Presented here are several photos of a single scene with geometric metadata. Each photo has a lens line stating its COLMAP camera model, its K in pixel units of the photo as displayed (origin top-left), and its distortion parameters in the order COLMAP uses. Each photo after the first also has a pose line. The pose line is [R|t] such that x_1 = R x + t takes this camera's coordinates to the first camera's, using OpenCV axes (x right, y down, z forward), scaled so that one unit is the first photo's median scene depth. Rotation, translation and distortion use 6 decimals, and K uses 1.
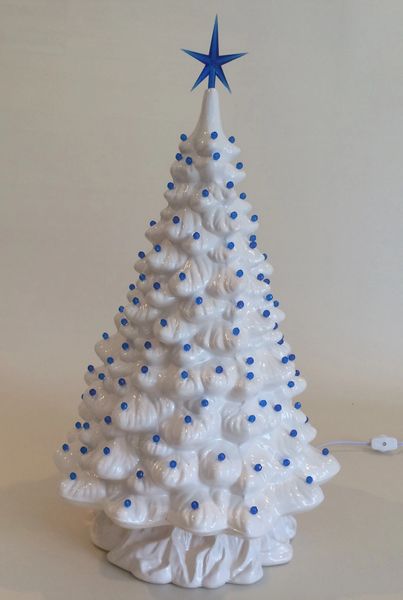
lens RADIAL K [[512.3, 0, 201.9], [0, 512.3, 301.6], [0, 0, 1]] dist [-0.000927, 0.001623]
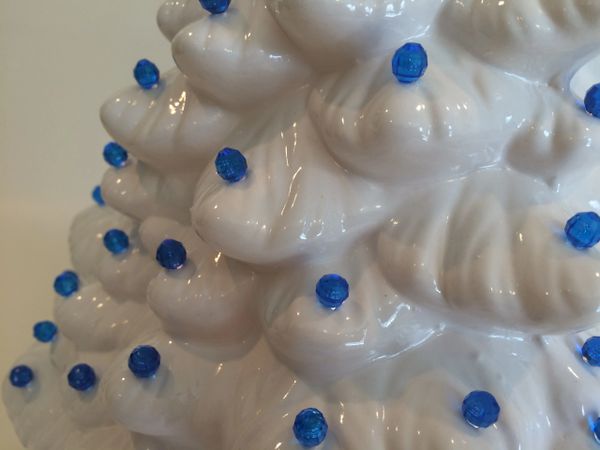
lens RADIAL K [[507.1, 0, 301.1], [0, 507.1, 225.3], [0, 0, 1]] dist [-0.003783, -0.023554]
pose [[0.992637, 0.073625, -0.096184, -0.023403], [-0.059601, 0.988170, 0.141307, 0.034378], [0.105450, -0.134534, 0.985282, 0.786804]]
